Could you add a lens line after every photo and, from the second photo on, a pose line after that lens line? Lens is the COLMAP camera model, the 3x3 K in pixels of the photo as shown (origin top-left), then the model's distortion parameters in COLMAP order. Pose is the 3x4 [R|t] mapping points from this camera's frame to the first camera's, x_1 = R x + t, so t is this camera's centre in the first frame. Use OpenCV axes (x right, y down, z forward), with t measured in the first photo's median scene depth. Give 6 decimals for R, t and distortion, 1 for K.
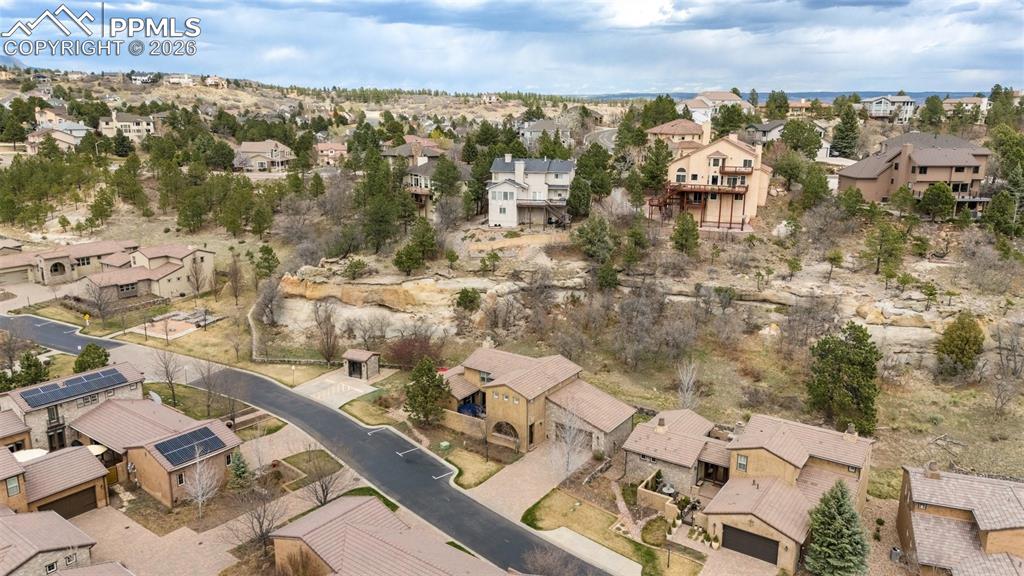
lens RADIAL K [[747.0, 0, 512.0], [0, 747.0, 288.0], [0, 0, 1]] dist [0.093039, -0.077071]
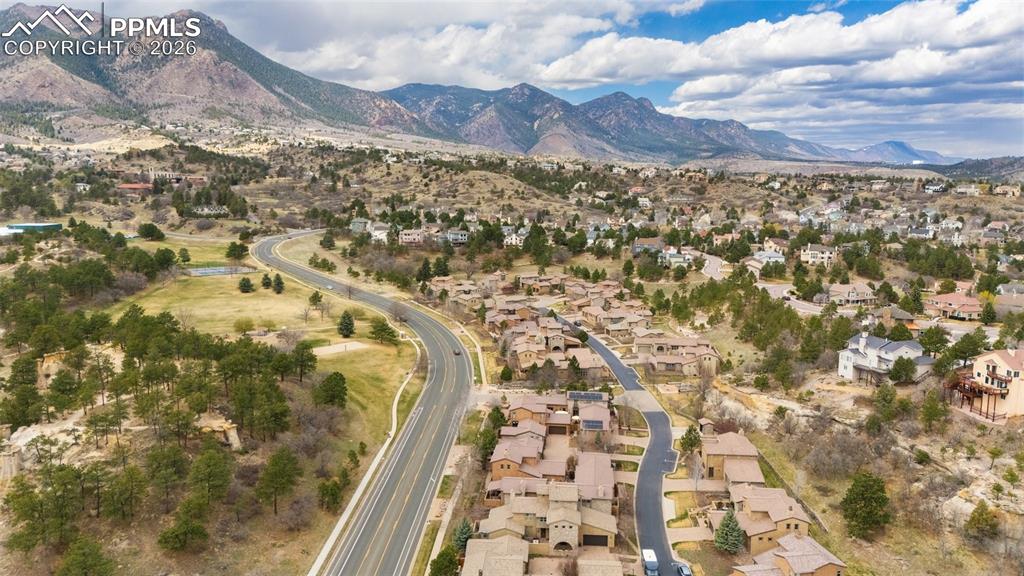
lens RADIAL K [[747.0, 0, 512.0], [0, 747.0, 288.0], [0, 0, 1]] dist [0.093039, -0.077071]
pose [[0.511591, 0.123386, -0.850324, 1.410605], [-0.205092, 0.978566, 0.018602, -0.225565], [0.834393, 0.164878, 0.525931, -0.641781]]
